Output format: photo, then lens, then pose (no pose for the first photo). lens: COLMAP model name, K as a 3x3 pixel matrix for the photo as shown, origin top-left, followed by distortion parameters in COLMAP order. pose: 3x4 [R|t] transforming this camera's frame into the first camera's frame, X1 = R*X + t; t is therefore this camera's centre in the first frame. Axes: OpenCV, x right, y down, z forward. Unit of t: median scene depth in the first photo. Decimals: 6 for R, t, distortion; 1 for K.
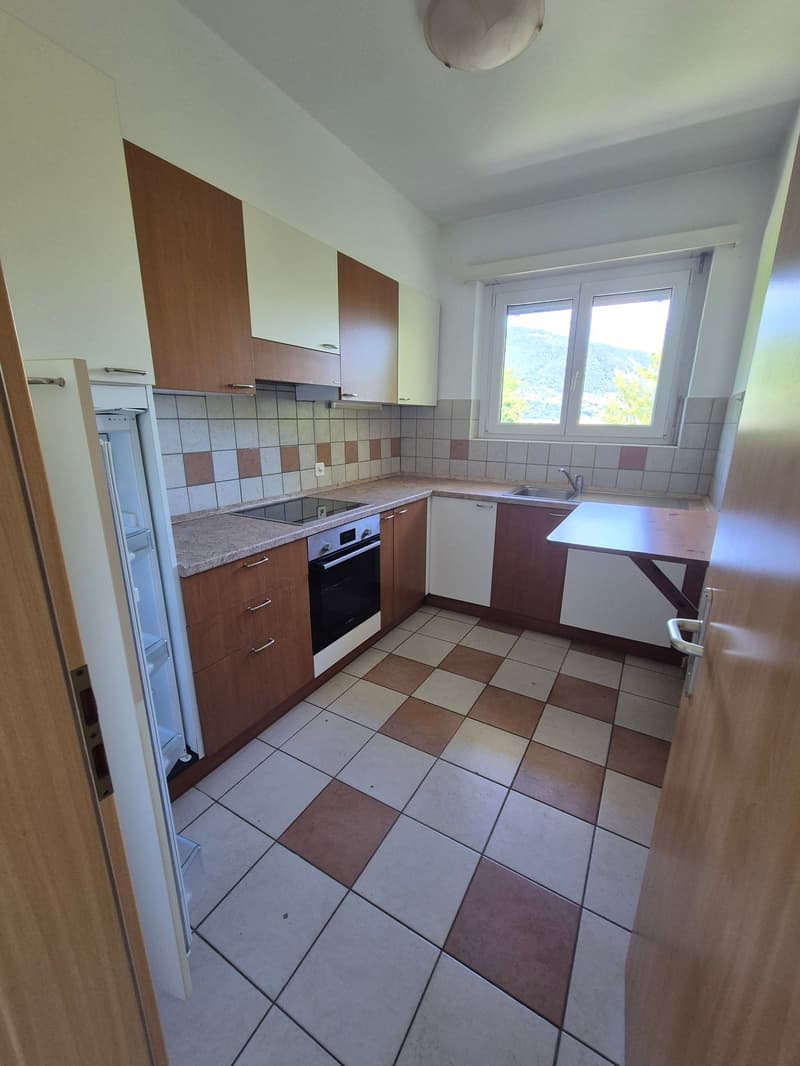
lens RADIAL K [[429.5, 0, 400.5], [0, 429.5, 538.1], [0, 0, 1]] dist [0.000182, 0.000441]
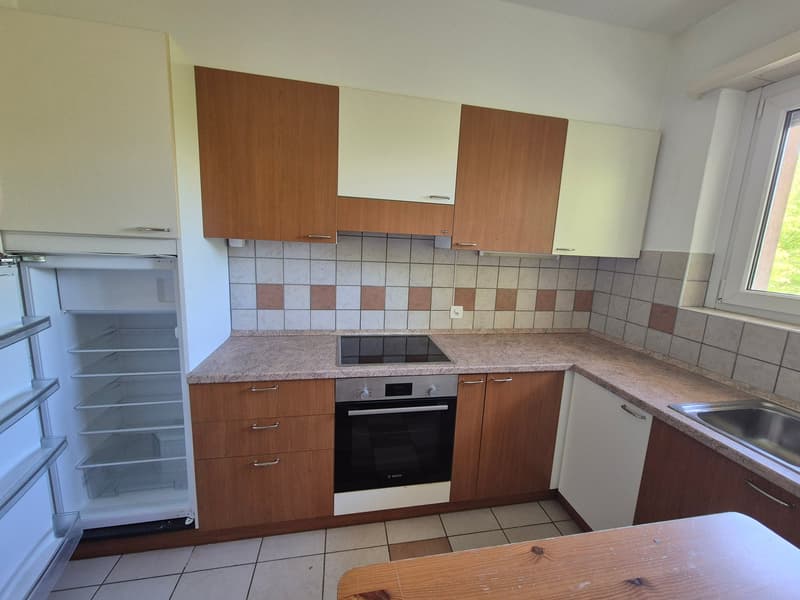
lens RADIAL K [[322.3, 0, 400.5], [0, 322.3, 298.8], [0, 0, 1]] dist [0.000182, 0.000441]
pose [[0.667021, 0.149842, -0.729815, 0.311080], [-0.244064, 0.969462, -0.024019, -0.152927], [0.703929, 0.194142, 0.683222, 0.403446]]
